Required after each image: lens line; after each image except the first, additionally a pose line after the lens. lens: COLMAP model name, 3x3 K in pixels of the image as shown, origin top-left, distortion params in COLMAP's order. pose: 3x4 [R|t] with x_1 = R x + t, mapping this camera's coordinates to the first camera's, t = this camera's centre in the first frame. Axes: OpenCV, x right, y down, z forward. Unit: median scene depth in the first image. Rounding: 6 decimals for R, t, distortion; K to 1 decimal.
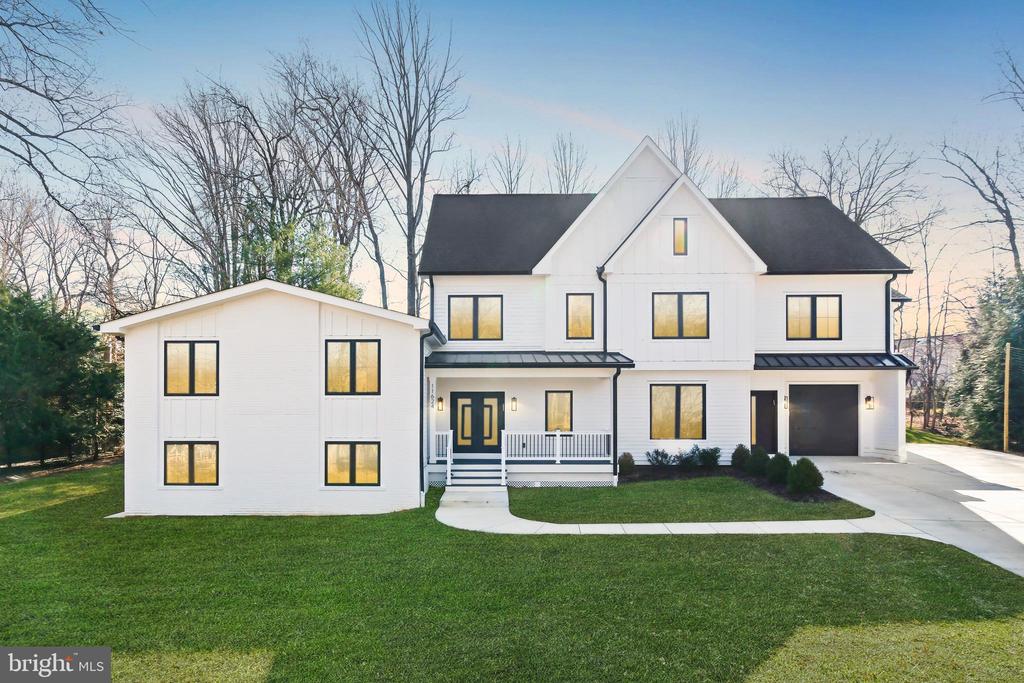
lens RADIAL K [[479.1, 0, 510.2], [0, 479.1, 397.6], [0, 0, 1]] dist [-0.003582, -0.000580]
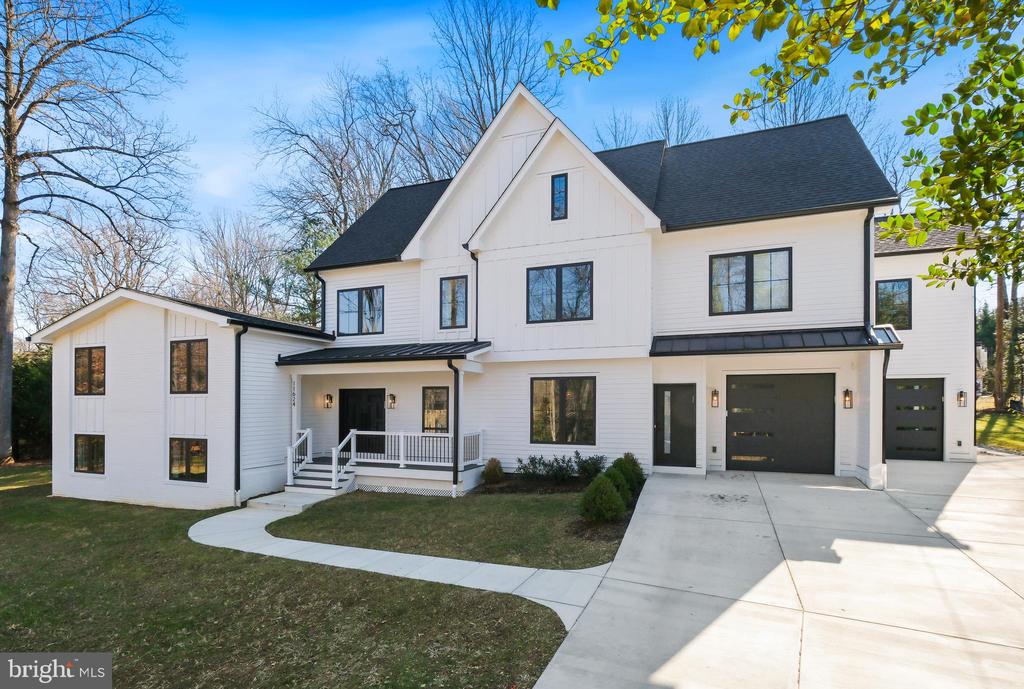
lens RADIAL K [[474.6, 0, 492.2], [0, 474.6, 396.3], [0, 0, 1]] dist [-0.001277, -0.000317]
pose [[0.947840, -0.004811, -0.318709, 0.505054], [0.006561, 0.999969, 0.004417, 0.000517], [0.318678, -0.006277, 0.947842, 0.192972]]
